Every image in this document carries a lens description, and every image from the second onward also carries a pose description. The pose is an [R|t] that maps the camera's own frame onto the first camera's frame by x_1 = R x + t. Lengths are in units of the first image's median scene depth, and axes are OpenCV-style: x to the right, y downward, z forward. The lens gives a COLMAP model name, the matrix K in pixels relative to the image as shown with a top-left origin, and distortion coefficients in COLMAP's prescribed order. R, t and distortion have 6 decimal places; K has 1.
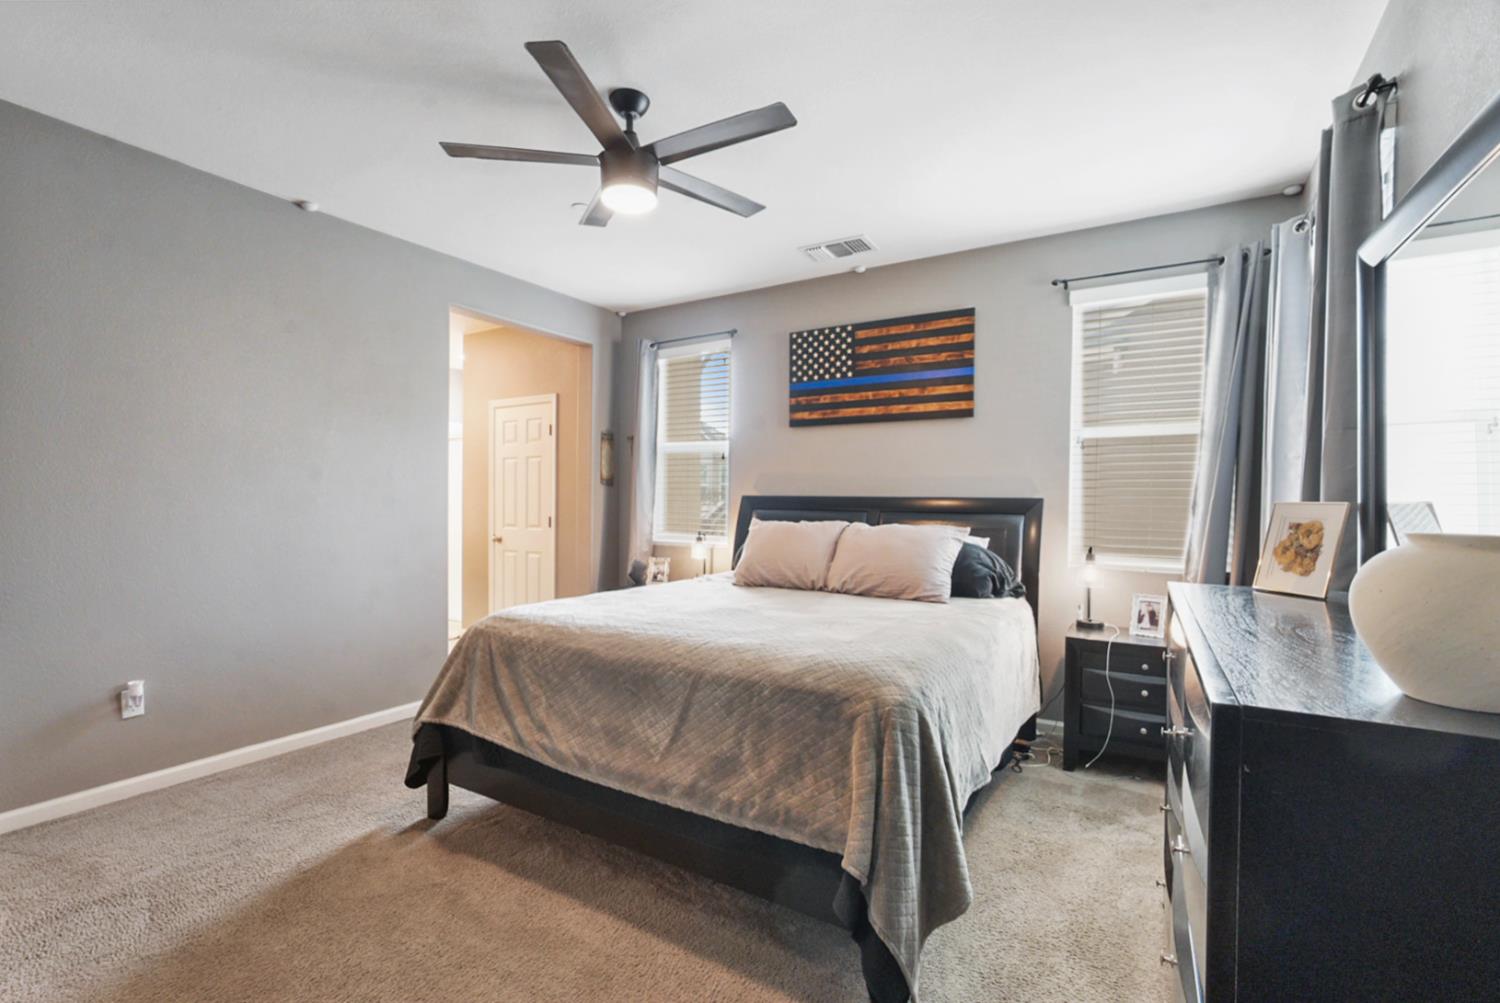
lens RADIAL K [[661.7, 0, 748.8], [0, 661.7, 491.8], [0, 0, 1]] dist [-0.023734, 0.013663]
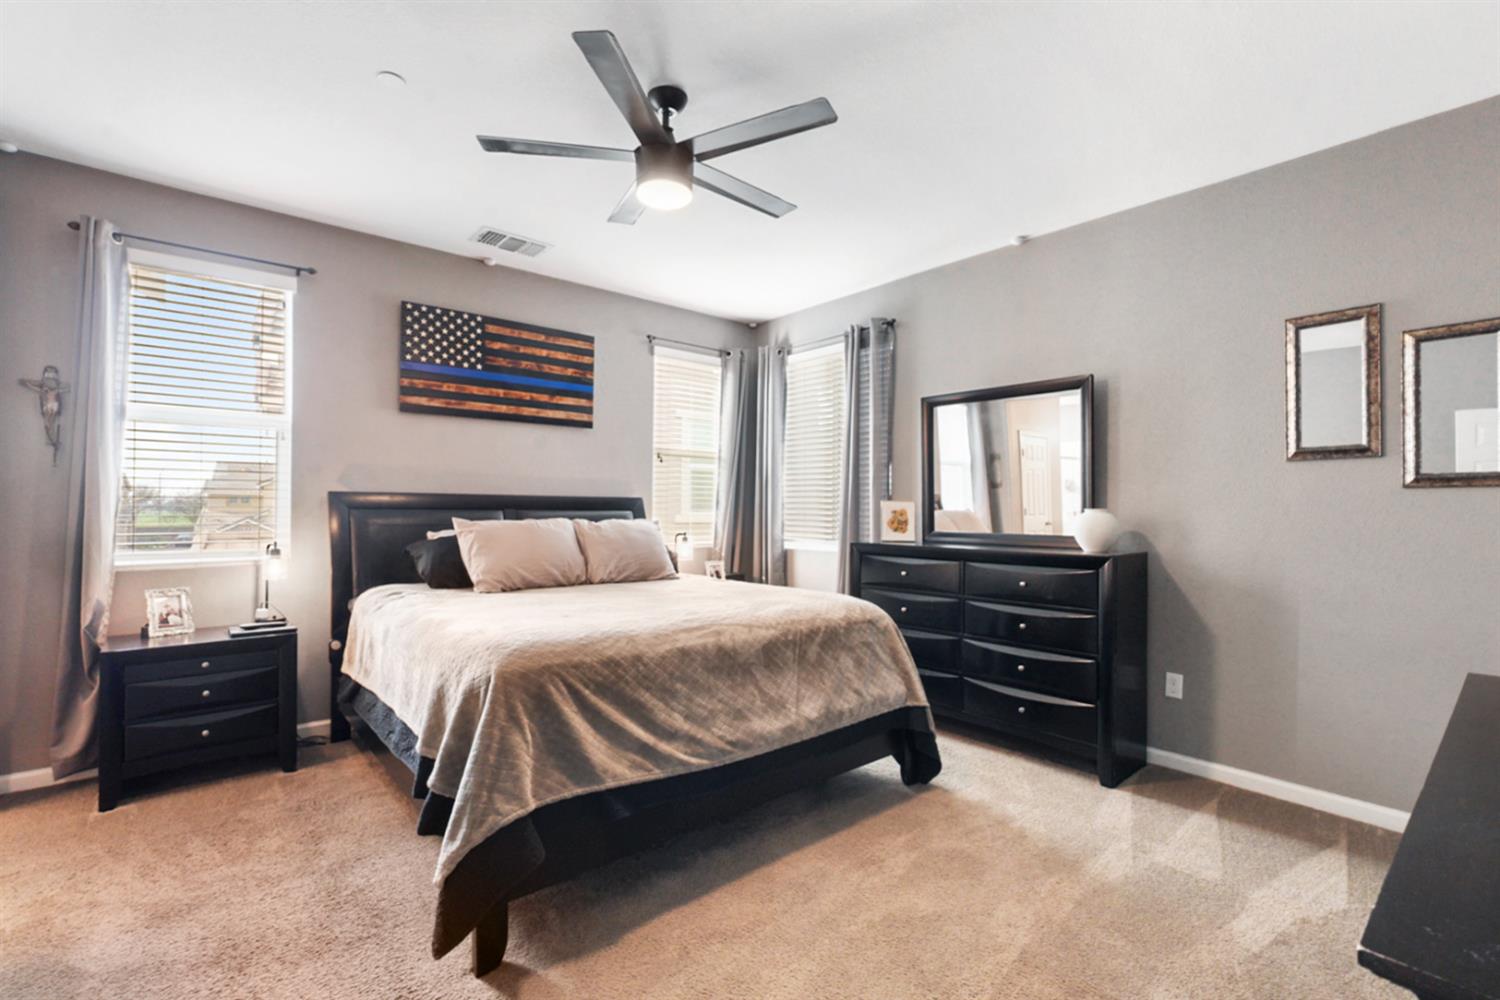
lens RADIAL K [[661.7, 0, 748.8], [0, 661.7, 490.3], [0, 0, 1]] dist [-0.023734, 0.013663]
pose [[0.309344, 0.016168, 0.950813, -0.674873], [-0.016640, 0.999794, -0.011588, 0.006213], [-0.950805, -0.012237, 0.309550, 0.352052]]
